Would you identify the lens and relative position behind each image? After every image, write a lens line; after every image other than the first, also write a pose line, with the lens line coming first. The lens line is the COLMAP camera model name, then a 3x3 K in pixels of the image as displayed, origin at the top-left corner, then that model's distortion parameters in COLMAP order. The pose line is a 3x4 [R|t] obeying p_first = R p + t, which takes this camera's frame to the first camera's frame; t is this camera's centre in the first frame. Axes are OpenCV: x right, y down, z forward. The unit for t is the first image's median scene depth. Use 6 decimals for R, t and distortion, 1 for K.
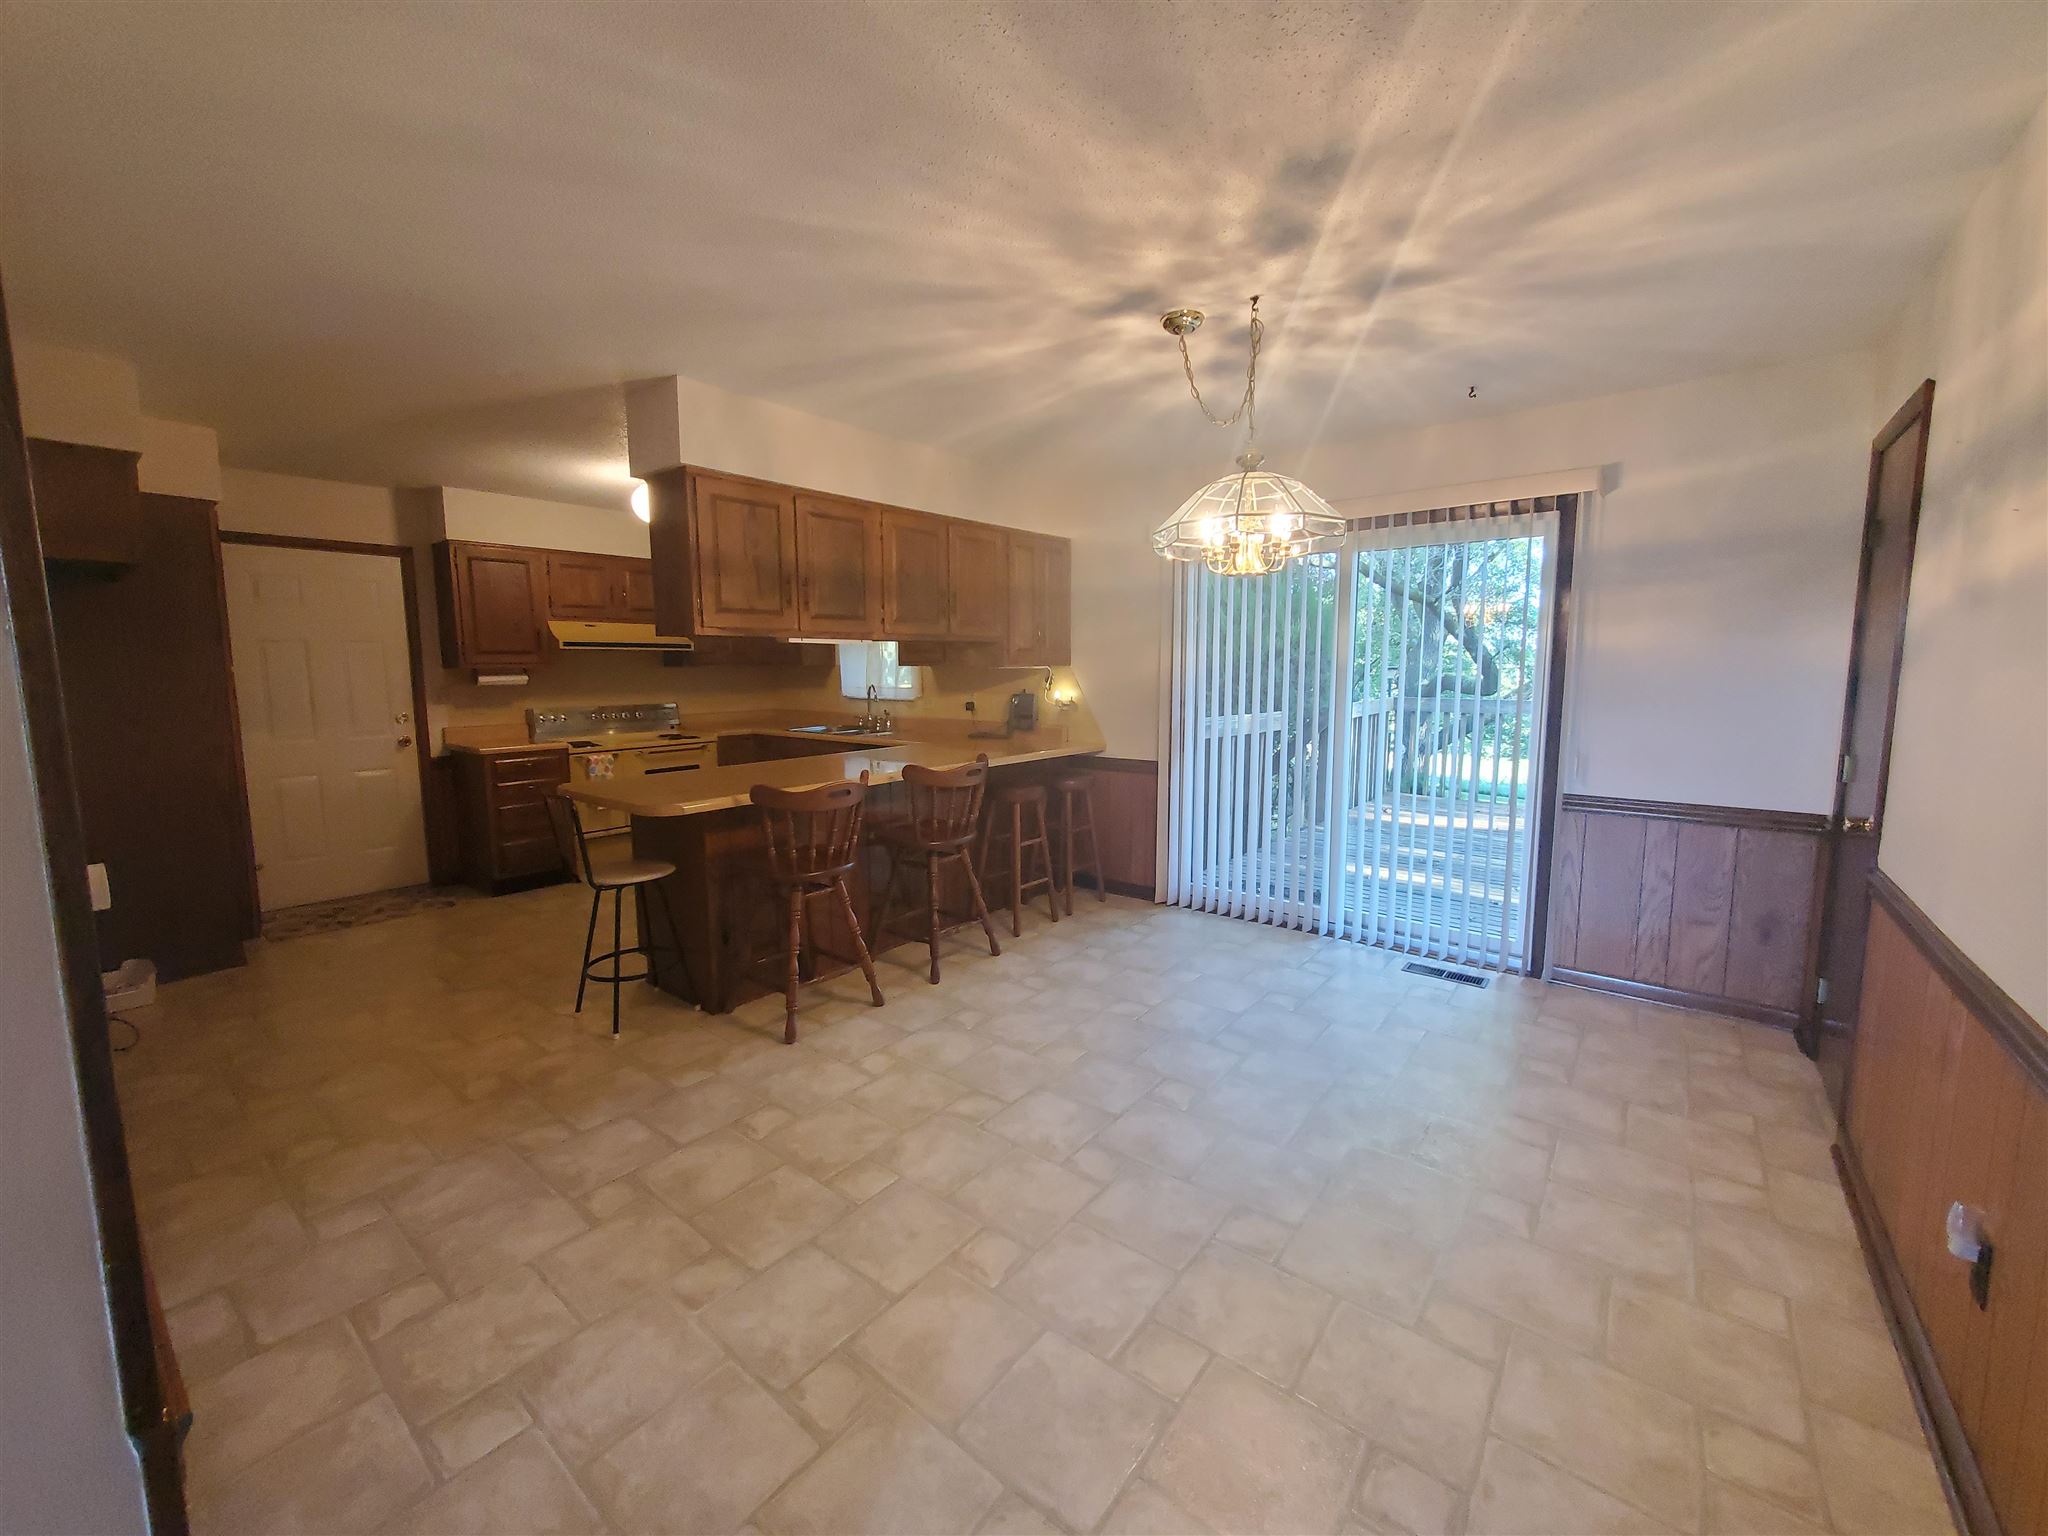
lens RADIAL K [[806.7, 0, 1025.6], [0, 806.7, 754.6], [0, 0, 1]] dist [0.003884, -0.000709]
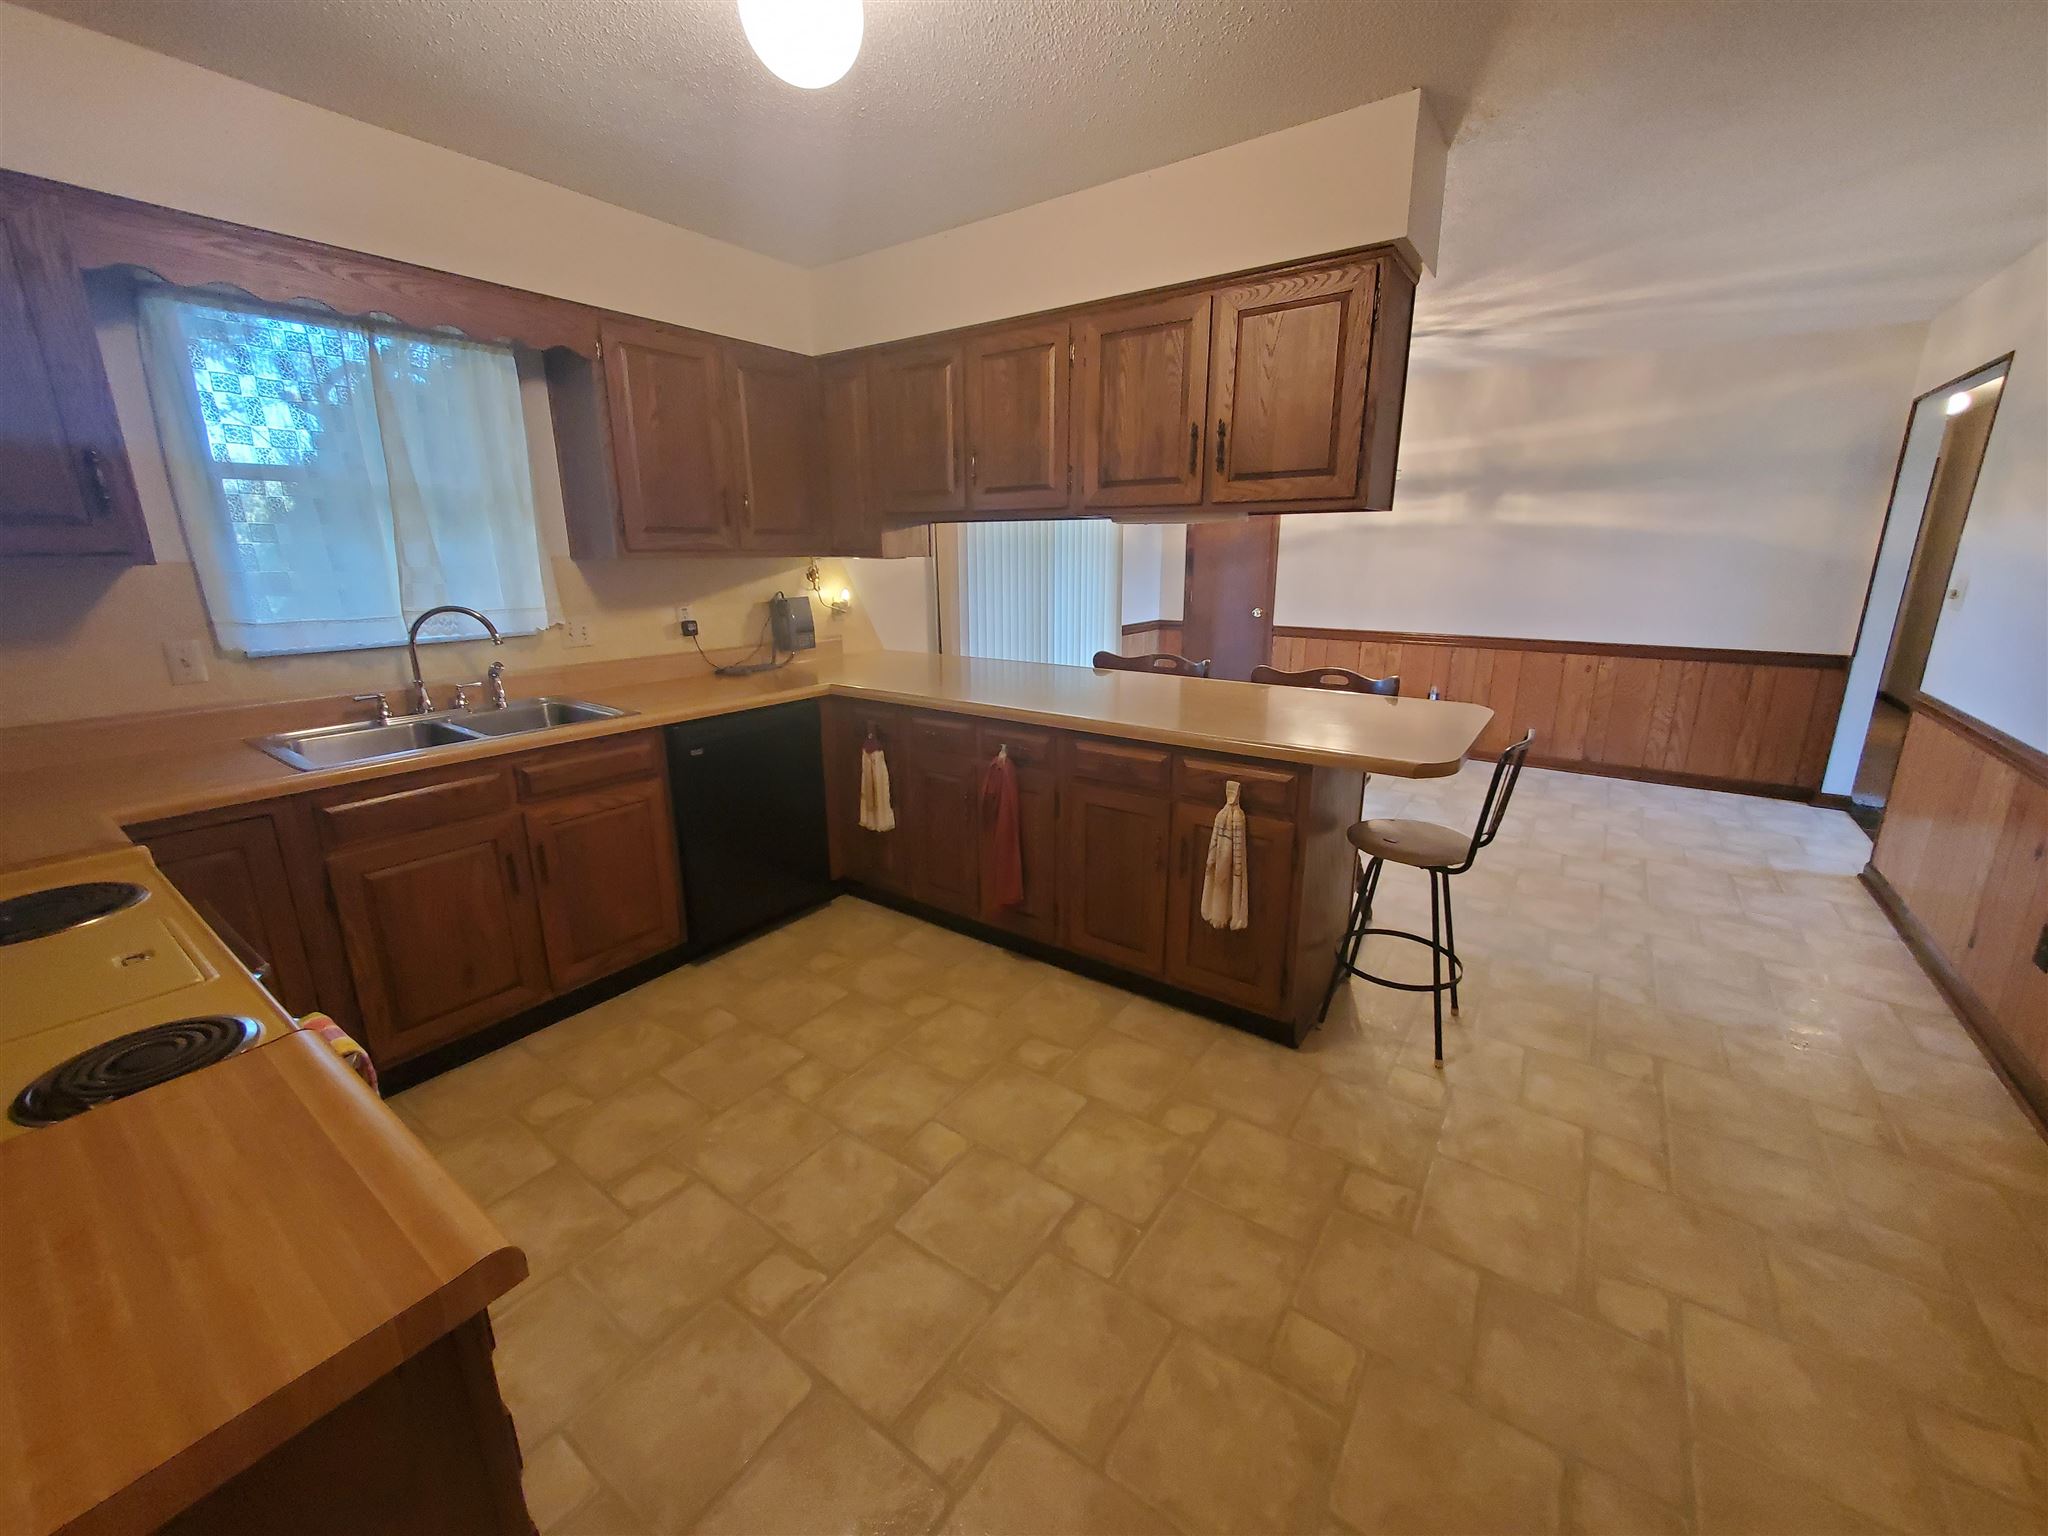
lens RADIAL K [[806.7, 0, 1025.6], [0, 806.7, 754.6], [0, 0, 1]] dist [0.003884, -0.000709]
pose [[-0.051049, -0.243779, 0.968486, -0.983581], [0.118389, 0.961436, 0.248244, -0.128991], [-0.991654, 0.127331, -0.020220, 1.143366]]
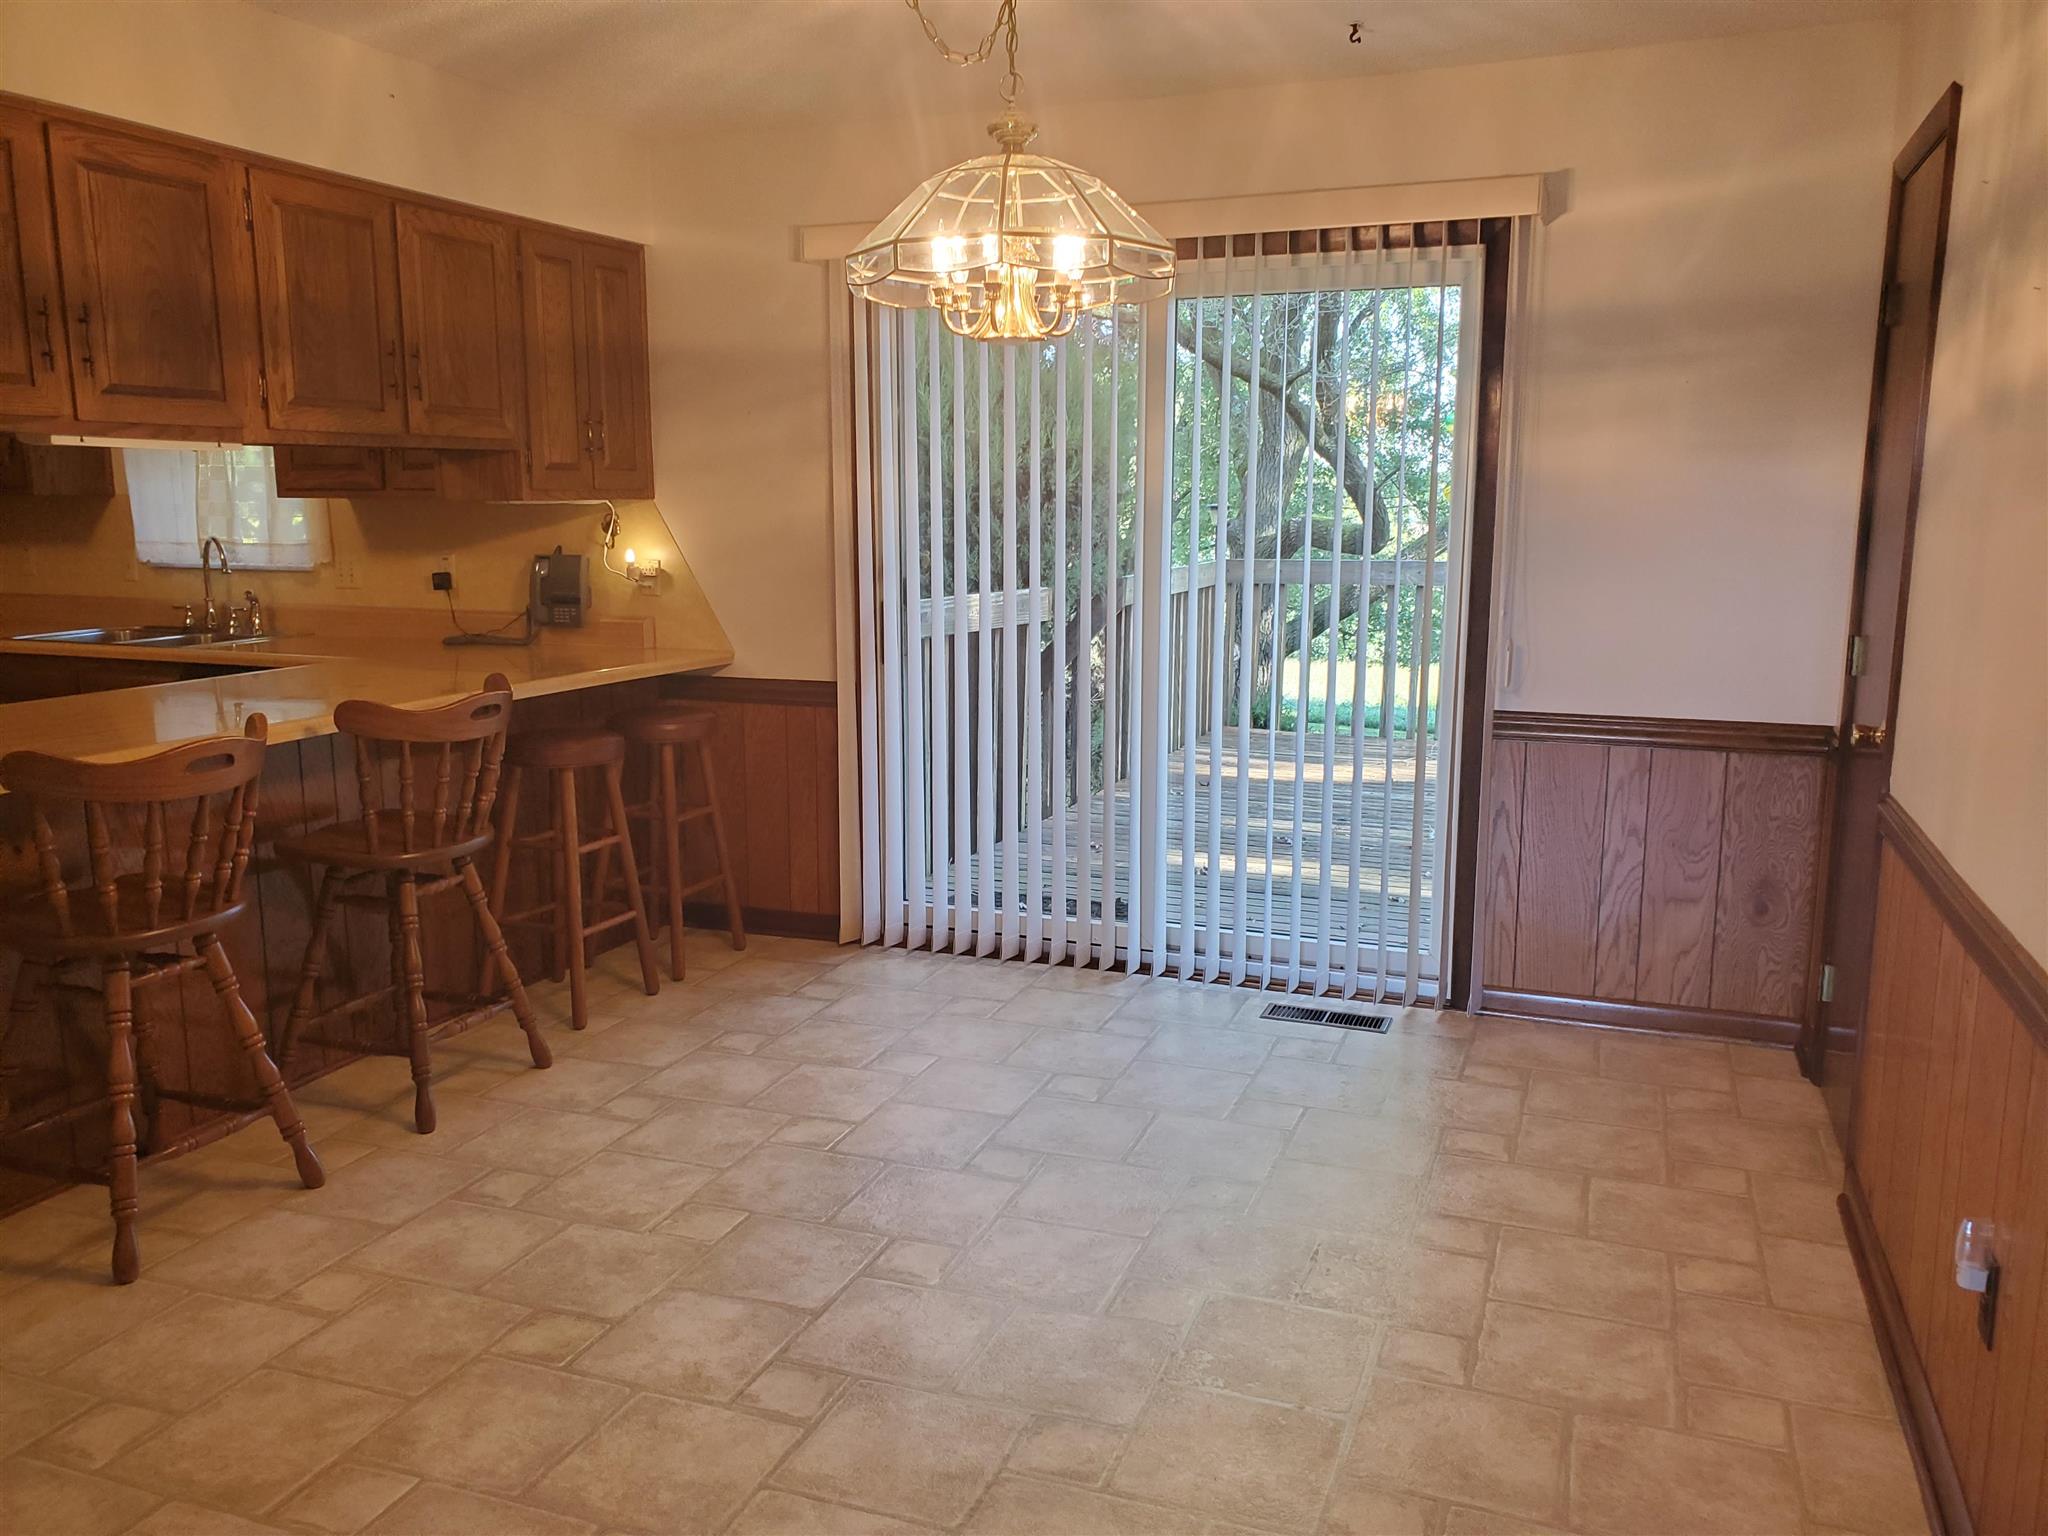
lens RADIAL K [[1585.3, 0, 1024.0], [0, 1585.3, 768.0], [0, 0, 1]] dist [0.028096, -0.011174]
pose [[0.952696, -0.047451, 0.300198, -0.041545], [0.029840, 0.997569, 0.062981, 0.004415], [-0.302457, -0.051043, 0.951795, -0.048627]]
